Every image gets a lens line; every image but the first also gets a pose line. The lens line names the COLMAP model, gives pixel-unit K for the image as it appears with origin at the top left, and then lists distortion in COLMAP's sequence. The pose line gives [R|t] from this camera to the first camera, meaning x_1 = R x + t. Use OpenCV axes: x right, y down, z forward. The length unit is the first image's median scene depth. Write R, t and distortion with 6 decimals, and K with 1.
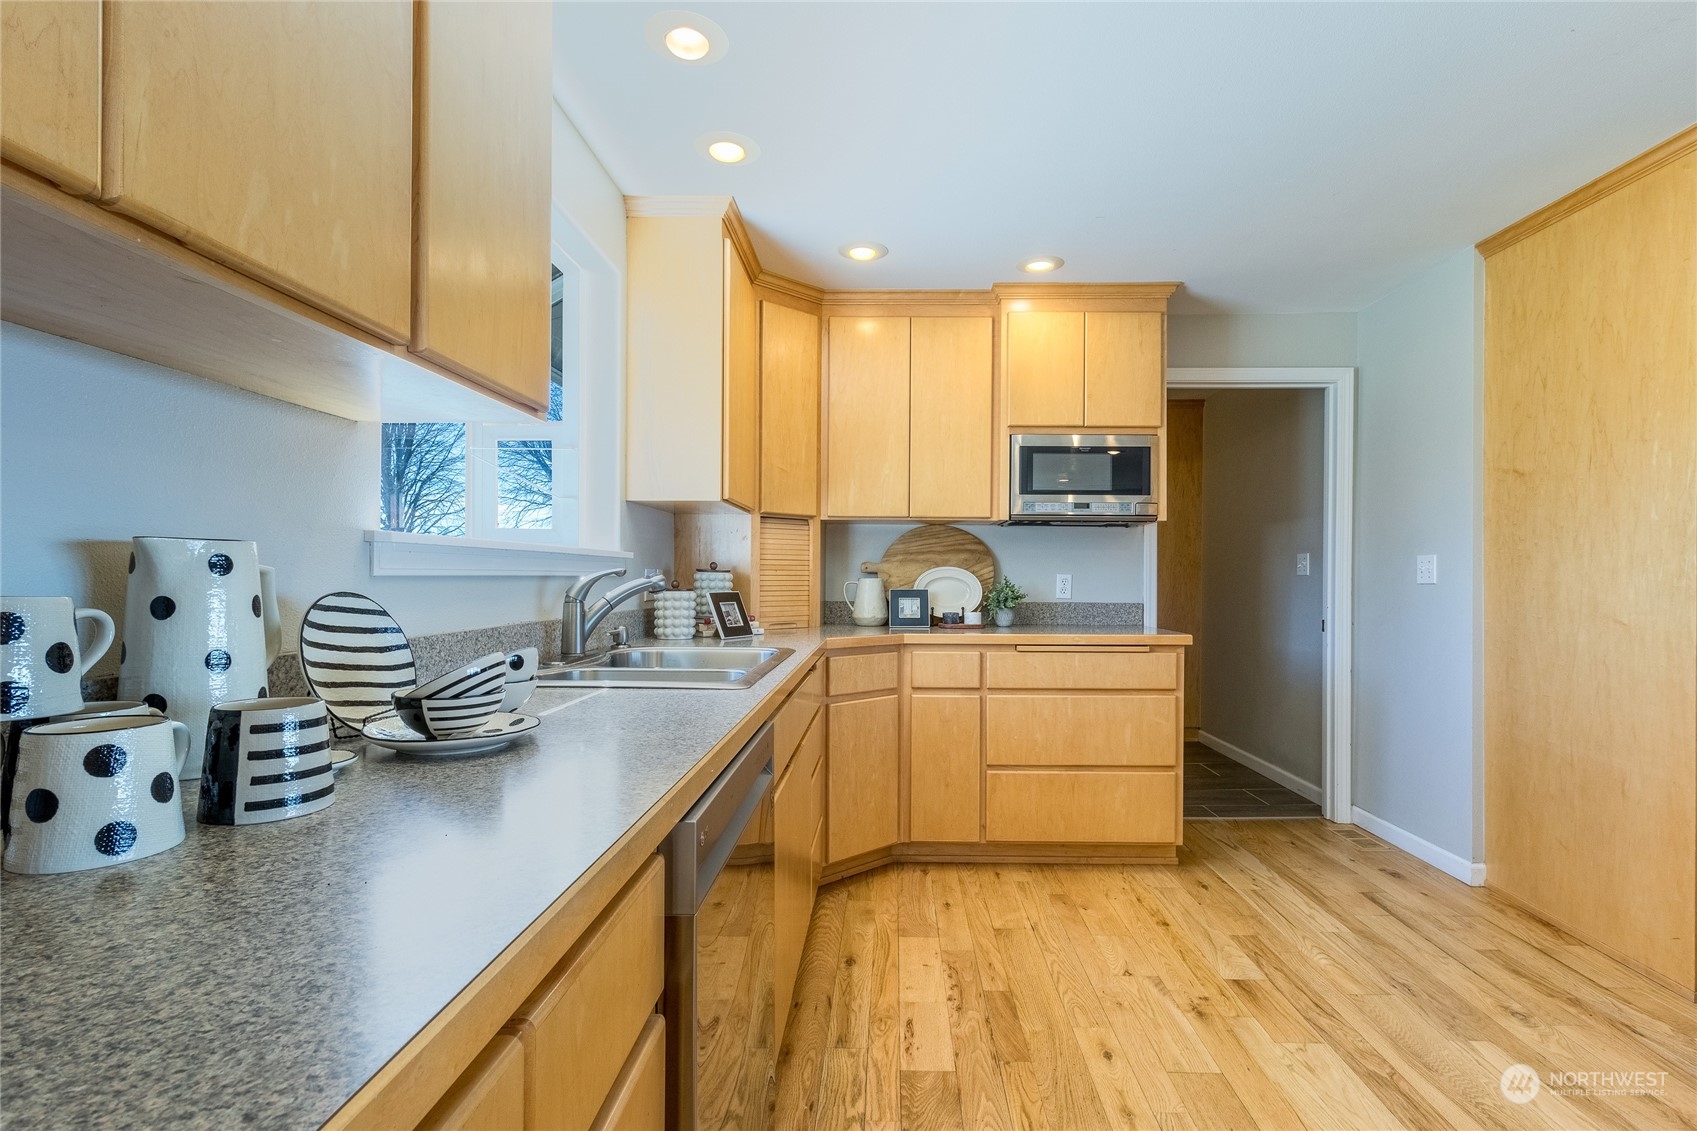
lens RADIAL K [[813.8, 0, 860.0], [0, 813.8, 570.3], [0, 0, 1]] dist [-0.011558, 0.002456]
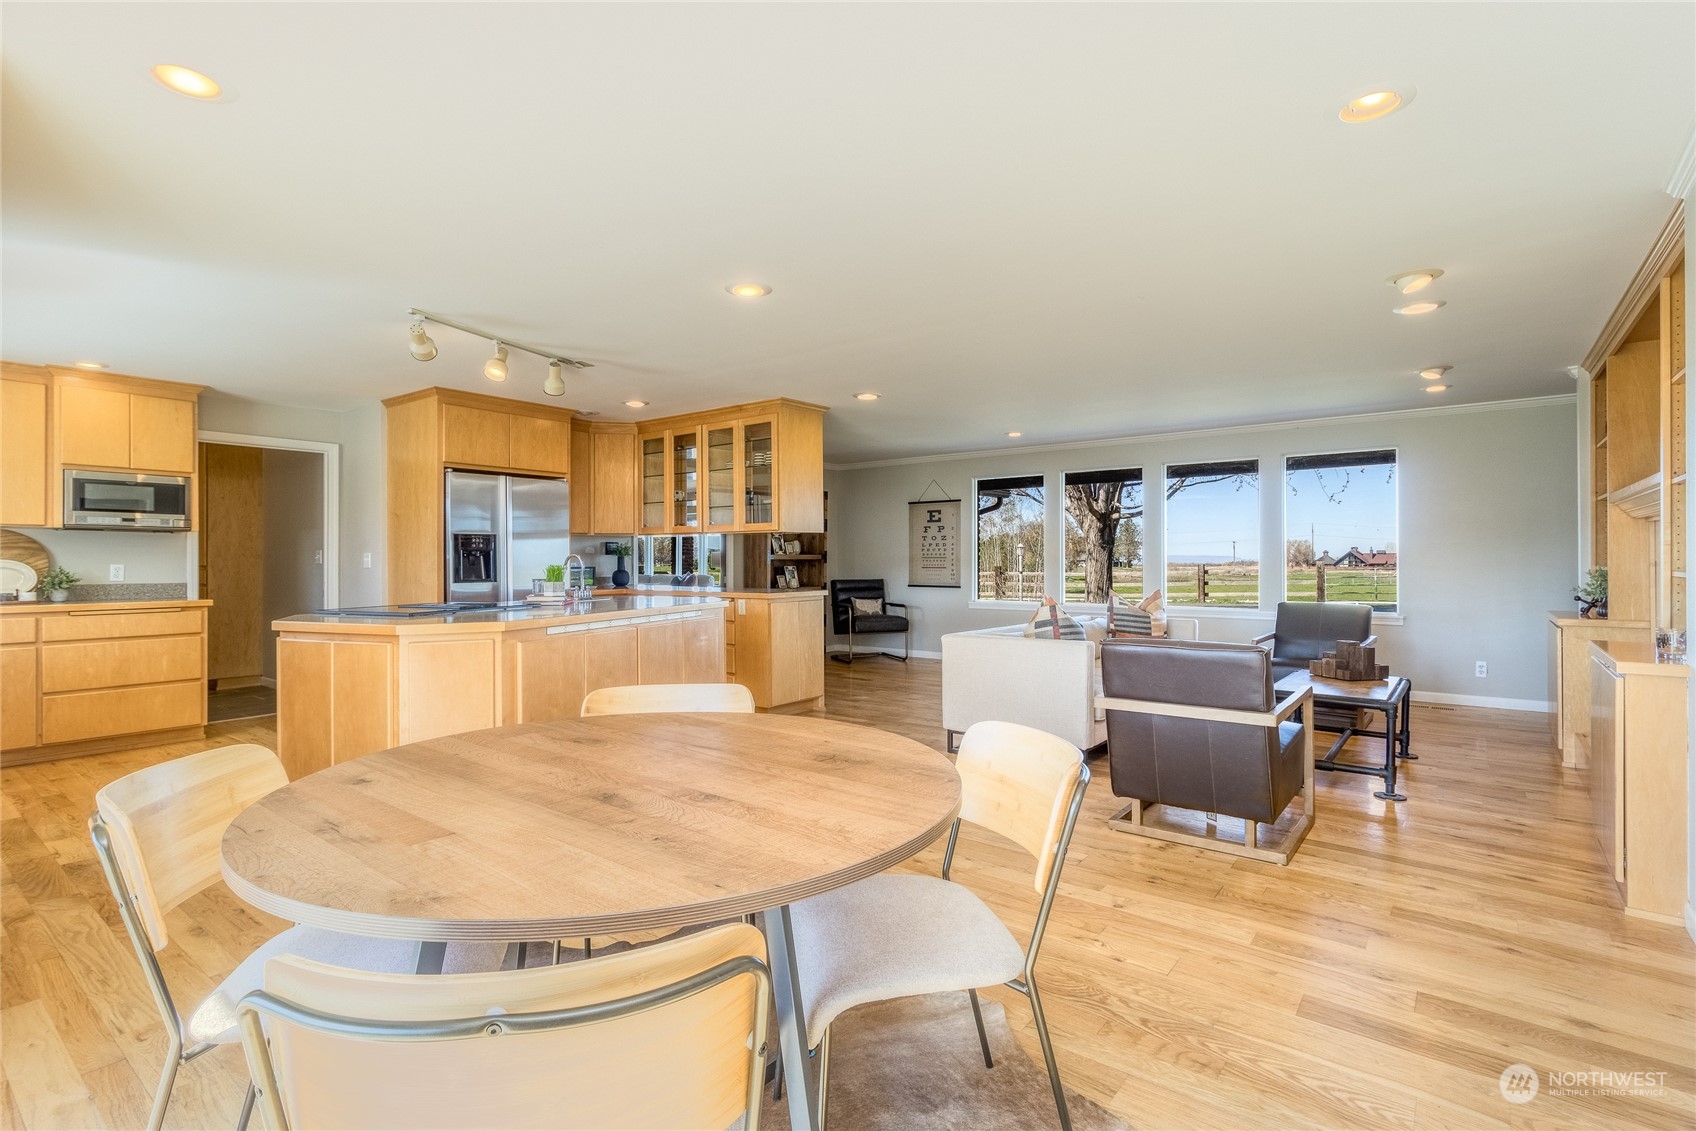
lens RADIAL K [[801.9, 0, 858.8], [0, 801.9, 562.7], [0, 0, 1]] dist [0.003628, -0.000157]
pose [[0.582820, -0.007546, 0.812566, -0.158133], [-0.000669, 0.999952, 0.009766, -0.014318], [-0.812601, -0.006235, 0.582787, -1.004065]]
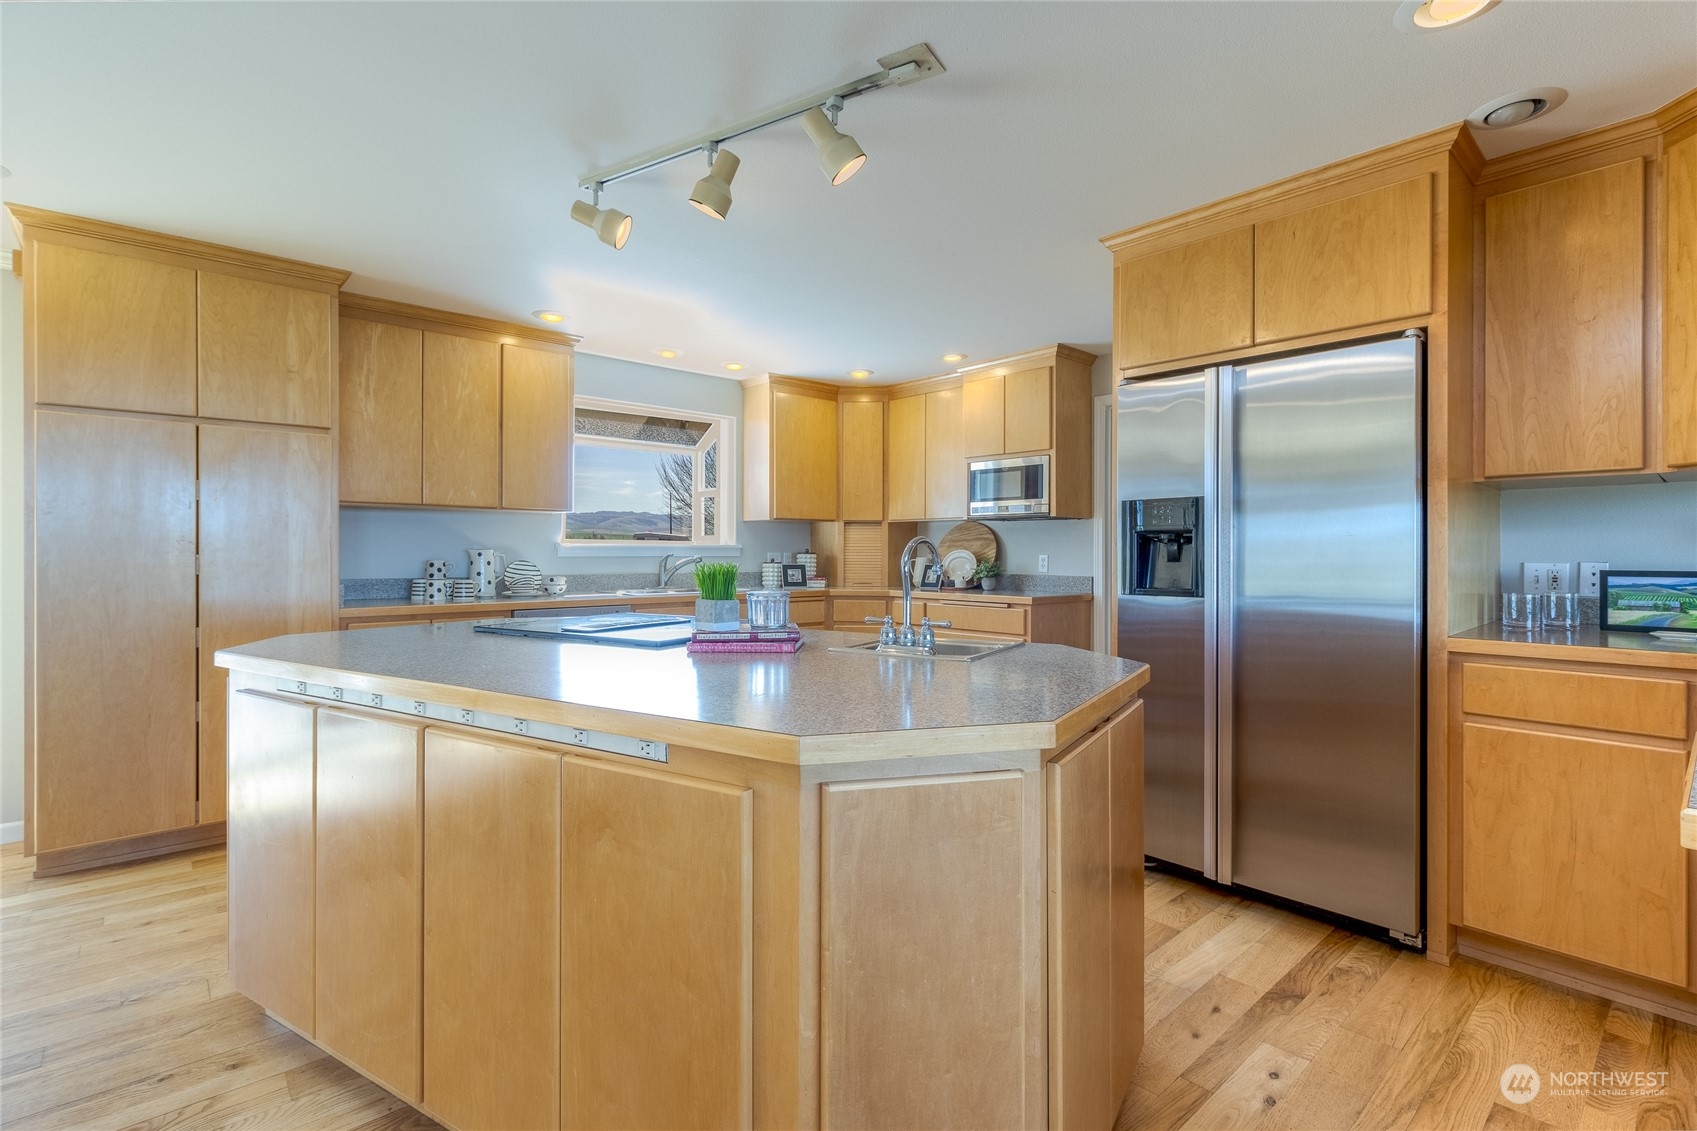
lens RADIAL K [[802.3, 0, 861.6], [0, 802.3, 558.9], [0, 0, 1]] dist [0.003628, -0.000157]
pose [[0.702175, 0.002364, -0.712000, 1.117815], [0.006254, 0.999935, 0.009488, -0.003249], [0.711977, -0.011115, 0.702115, -0.200430]]
